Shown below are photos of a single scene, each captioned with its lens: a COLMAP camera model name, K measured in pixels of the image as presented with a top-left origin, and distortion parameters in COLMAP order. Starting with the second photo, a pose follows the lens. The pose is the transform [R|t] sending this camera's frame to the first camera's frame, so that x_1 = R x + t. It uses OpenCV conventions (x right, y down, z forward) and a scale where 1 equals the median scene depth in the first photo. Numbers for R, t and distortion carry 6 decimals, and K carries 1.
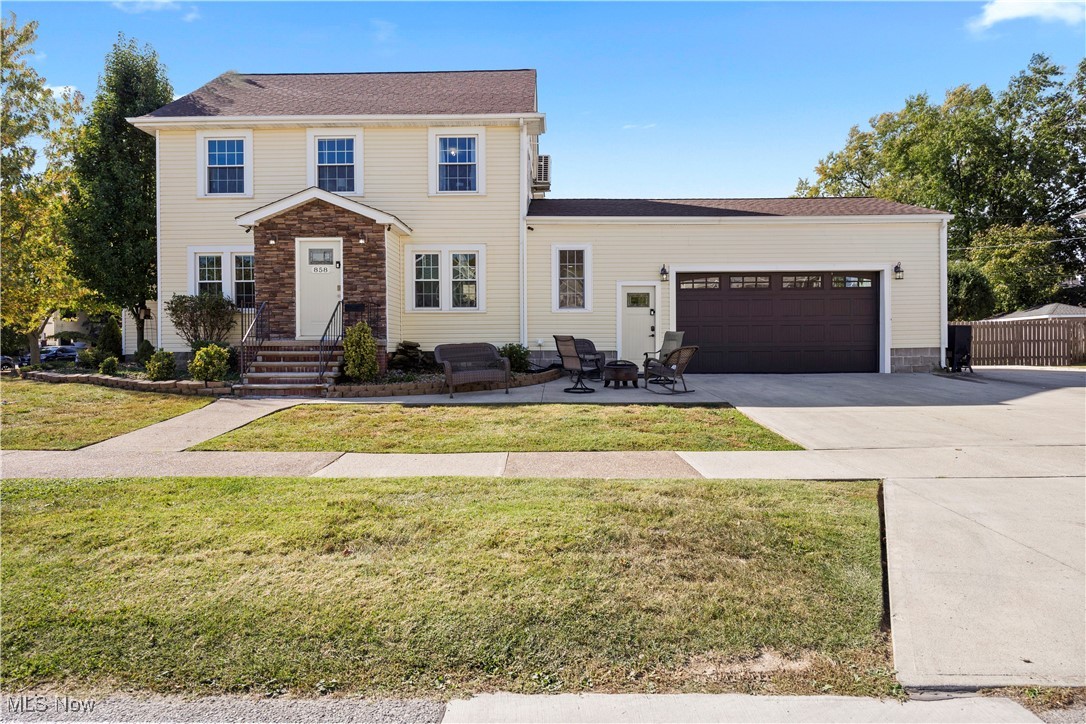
lens RADIAL K [[653.6, 0, 550.3], [0, 653.6, 366.1], [0, 0, 1]] dist [-0.001932, -0.002365]
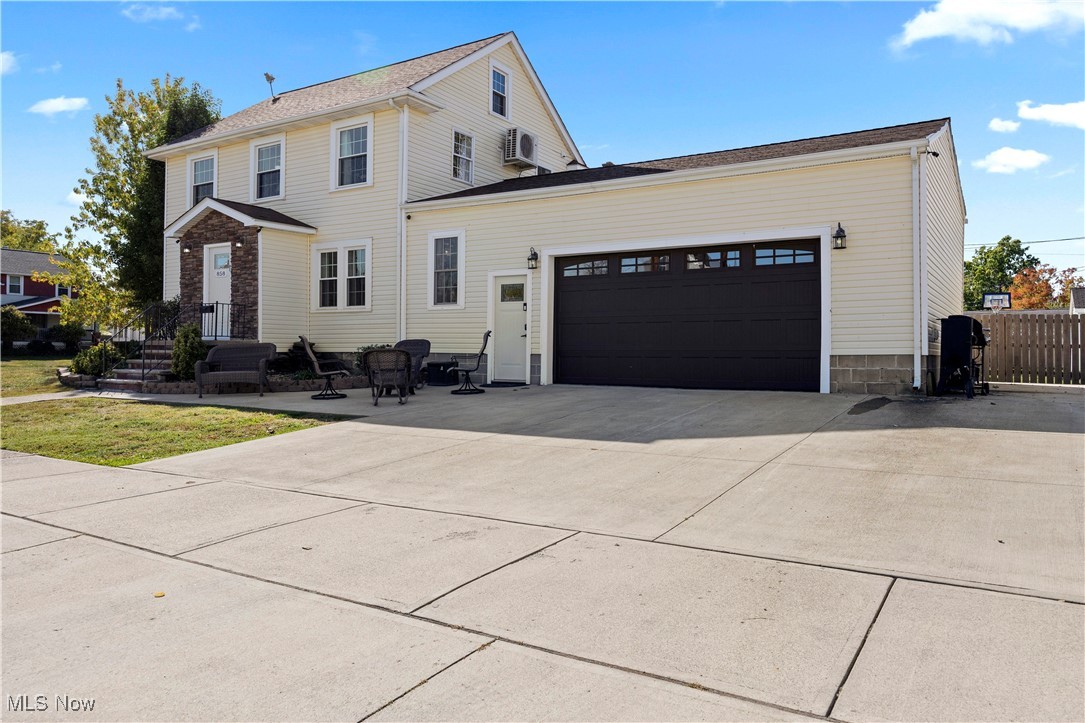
lens RADIAL K [[751.1, 0, 542.6], [0, 751.1, 353.9], [0, 0, 1]] dist [-0.002096, 0.005041]
pose [[0.855649, 0.012569, -0.517404, 0.663456], [-0.024618, 0.999562, -0.016430, -0.009314], [0.516971, 0.026796, 0.855584, 0.211954]]
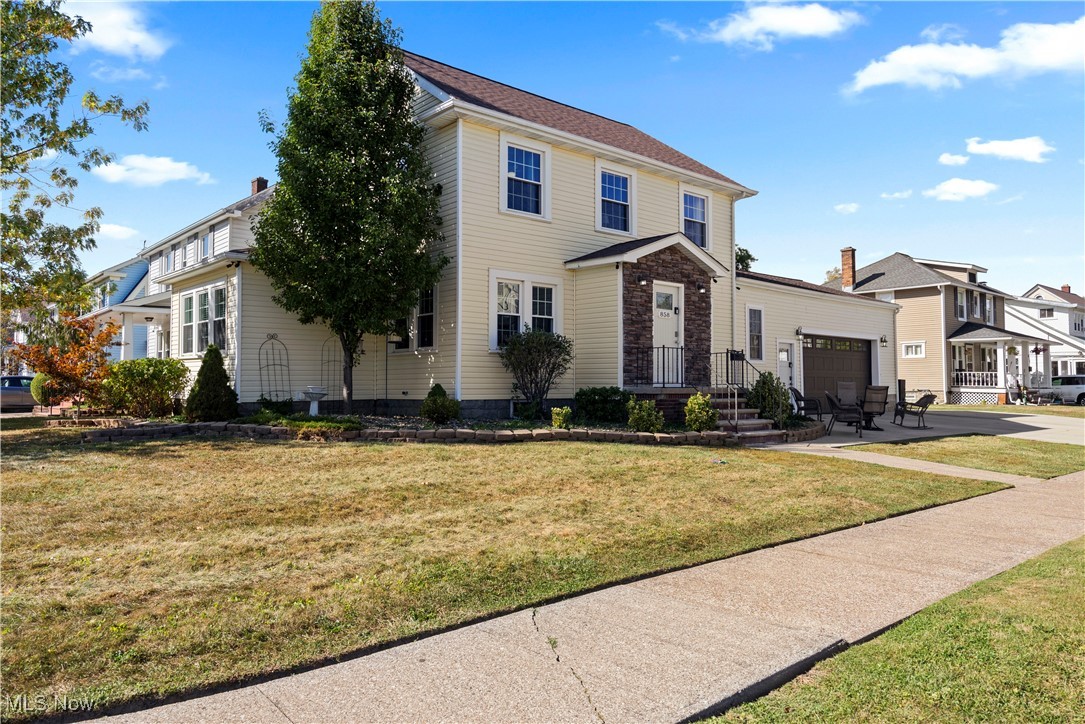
lens RADIAL K [[751.1, 0, 534.3], [0, 751.1, 363.2], [0, 0, 1]] dist [-0.002096, 0.005041]
pose [[0.751220, 0.027844, 0.659464, -1.123036], [0.012992, 0.998293, -0.056949, -0.013493], [-0.659924, 0.051349, 0.749576, 0.271798]]
